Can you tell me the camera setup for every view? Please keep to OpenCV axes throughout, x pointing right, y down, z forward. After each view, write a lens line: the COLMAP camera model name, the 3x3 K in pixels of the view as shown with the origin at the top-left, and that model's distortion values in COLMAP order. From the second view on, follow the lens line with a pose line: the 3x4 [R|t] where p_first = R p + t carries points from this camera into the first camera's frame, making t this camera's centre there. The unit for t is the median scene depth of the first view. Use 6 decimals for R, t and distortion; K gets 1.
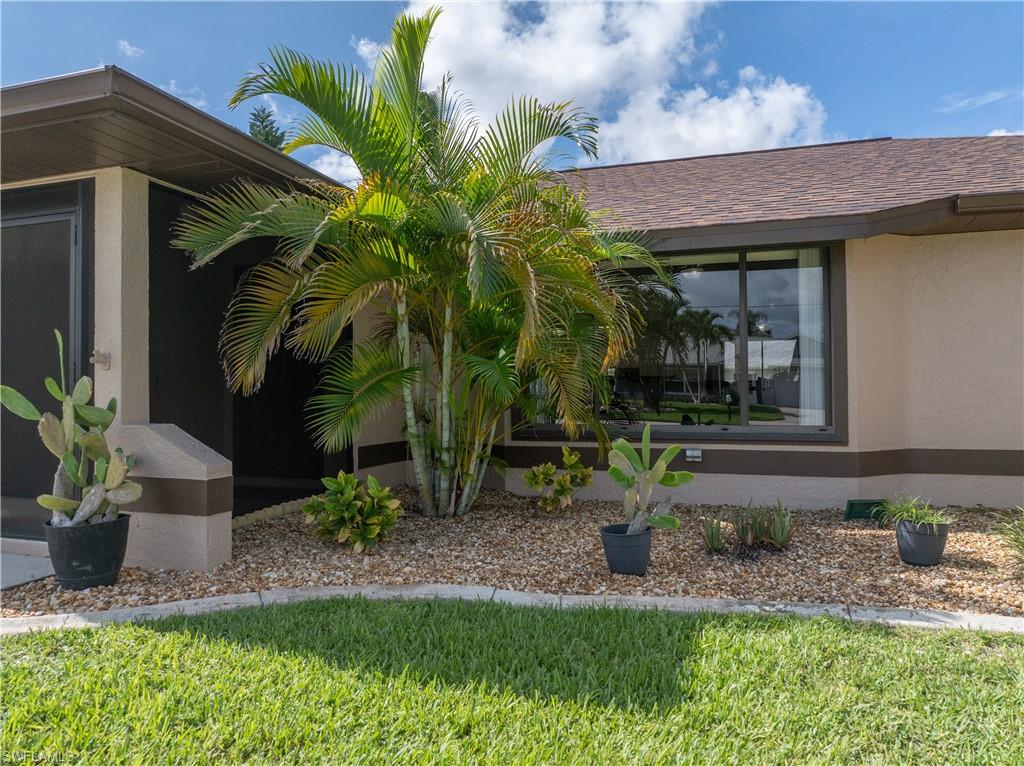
lens RADIAL K [[727.2, 0, 512.0], [0, 727.2, 383.0], [0, 0, 1]] dist [-0.035090, 0.003492]
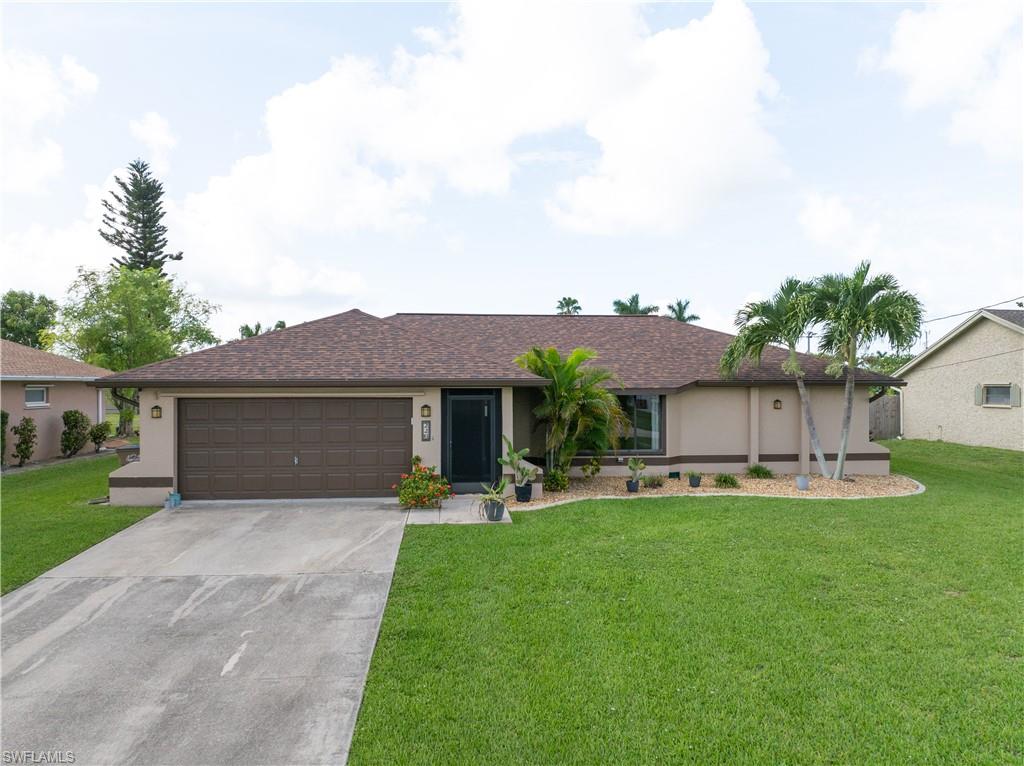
lens RADIAL K [[725.9, 0, 512.0], [0, 725.9, 383.0], [0, 0, 1]] dist [-0.031051, 0.001822]
pose [[0.927942, -0.003225, 0.372710, -1.528254], [-0.006958, 0.999638, 0.025974, -0.350267], [-0.372659, -0.026696, 0.927584, -1.944891]]
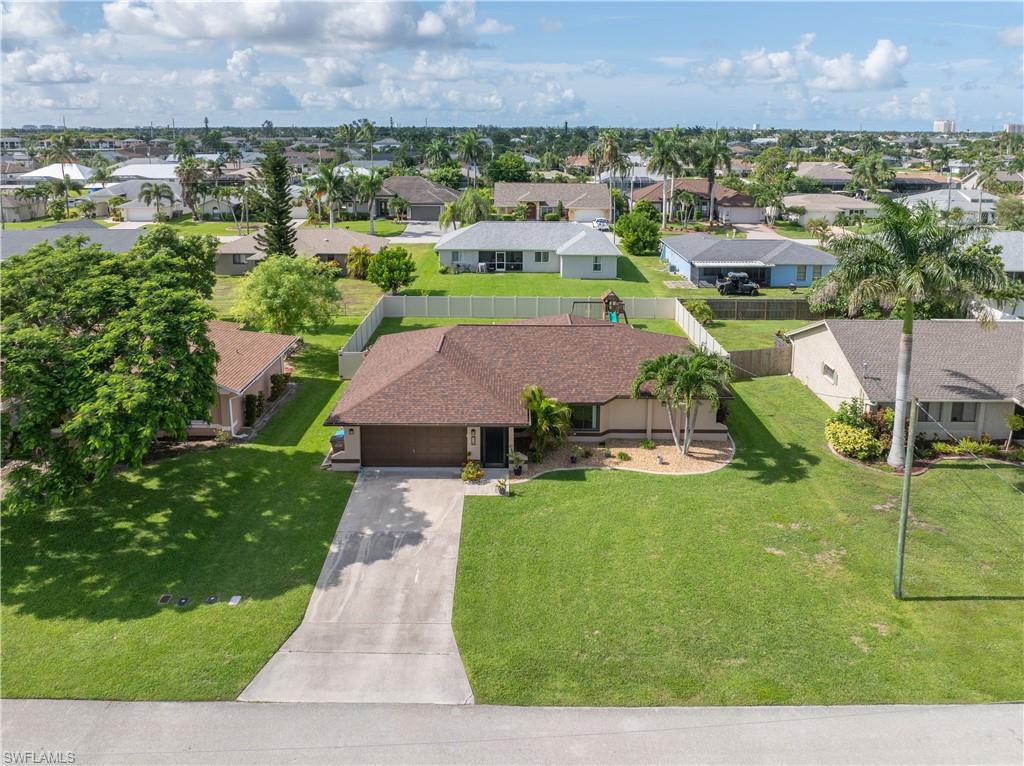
lens RADIAL K [[716.5, 0, 512.0], [0, 716.5, 383.0], [0, 0, 1]] dist [-0.001417, -0.000138]
pose [[0.954378, -0.095810, 0.282812, -2.137531], [-0.009479, 0.936926, 0.349398, -2.691003], [-0.298450, -0.336139, 0.893274, -4.543177]]
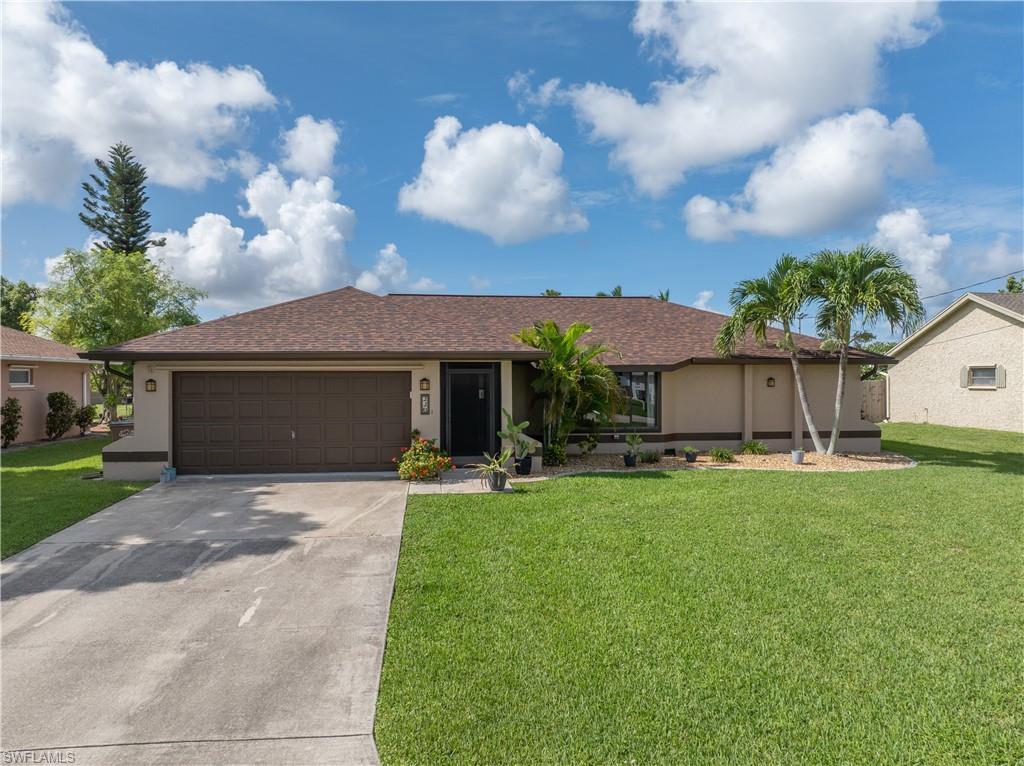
lens RADIAL K [[727.2, 0, 512.0], [0, 727.2, 383.0], [0, 0, 1]] dist [-0.035090, 0.003492]
pose [[0.918051, -0.005135, 0.396428, -1.594891], [-0.008711, 0.999413, 0.033118, -0.265444], [-0.396365, -0.033857, 0.917468, -1.919940]]
